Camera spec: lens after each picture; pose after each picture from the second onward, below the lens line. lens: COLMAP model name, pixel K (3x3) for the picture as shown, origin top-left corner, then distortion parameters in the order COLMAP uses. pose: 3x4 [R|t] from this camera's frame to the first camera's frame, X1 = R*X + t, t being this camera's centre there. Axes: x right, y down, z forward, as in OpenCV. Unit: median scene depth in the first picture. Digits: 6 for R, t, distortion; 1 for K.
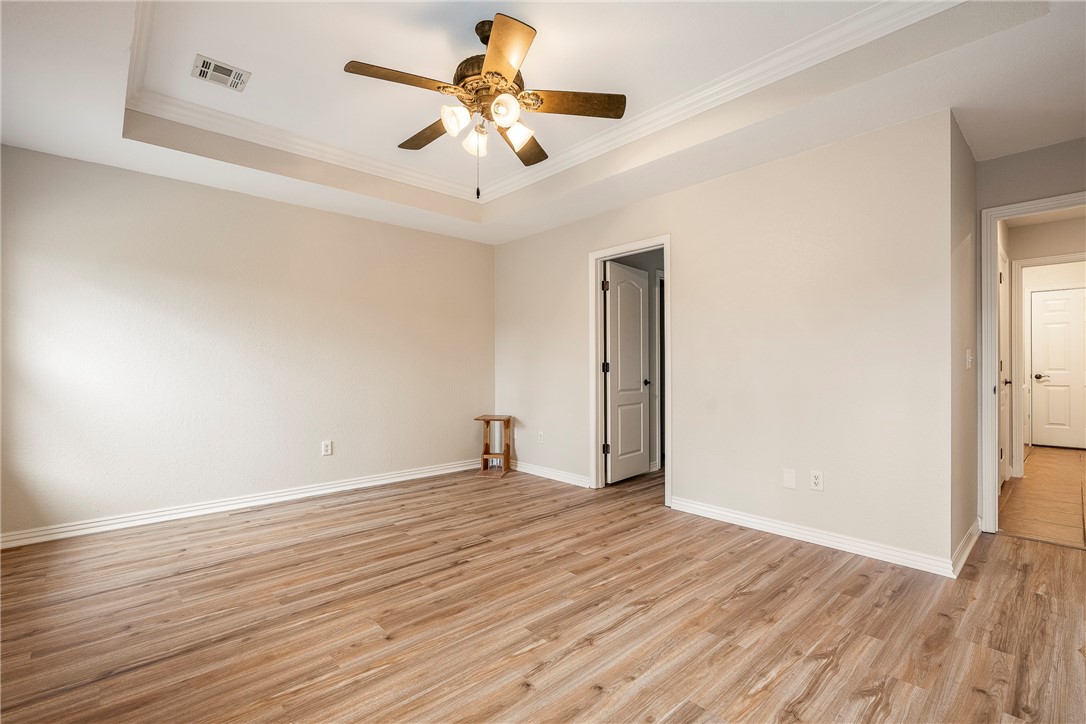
lens RADIAL K [[473.7, 0, 545.1], [0, 473.7, 365.3], [0, 0, 1]] dist [-0.003652, -0.000260]
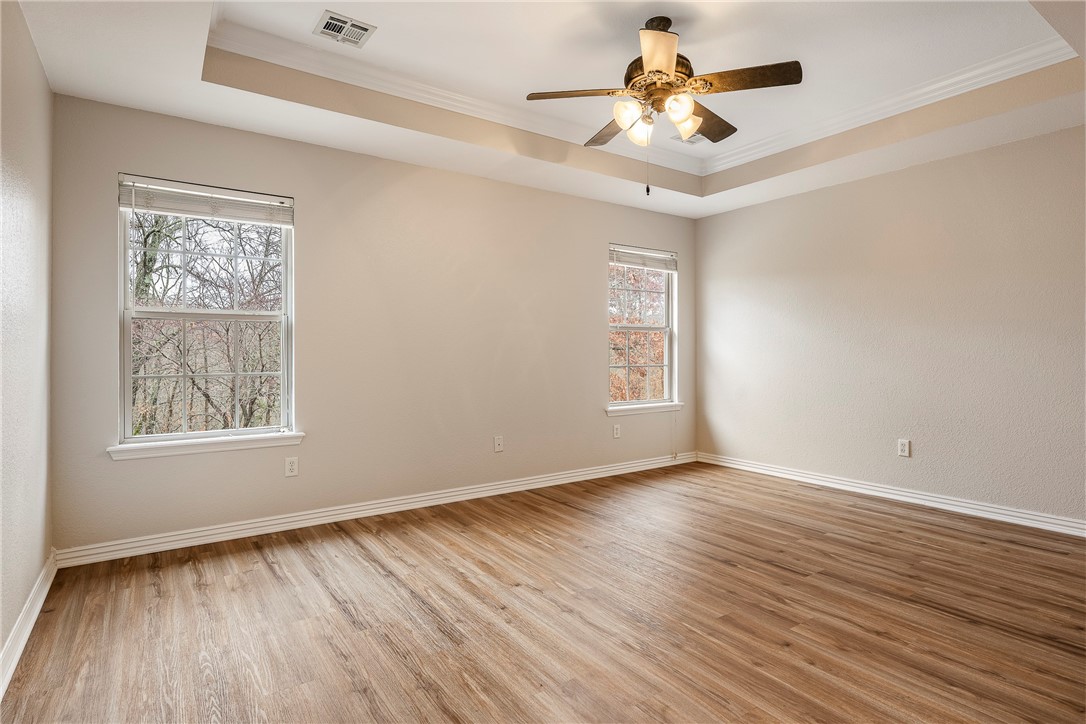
lens RADIAL K [[578.9, 0, 574.5], [0, 578.9, 349.0], [0, 0, 1]] dist [-0.000340, -0.001151]
pose [[-0.097087, -0.004762, -0.995265, 0.932953], [0.005470, 0.999971, -0.005319, 0.000716], [0.995261, -0.005961, -0.097058, 0.766907]]
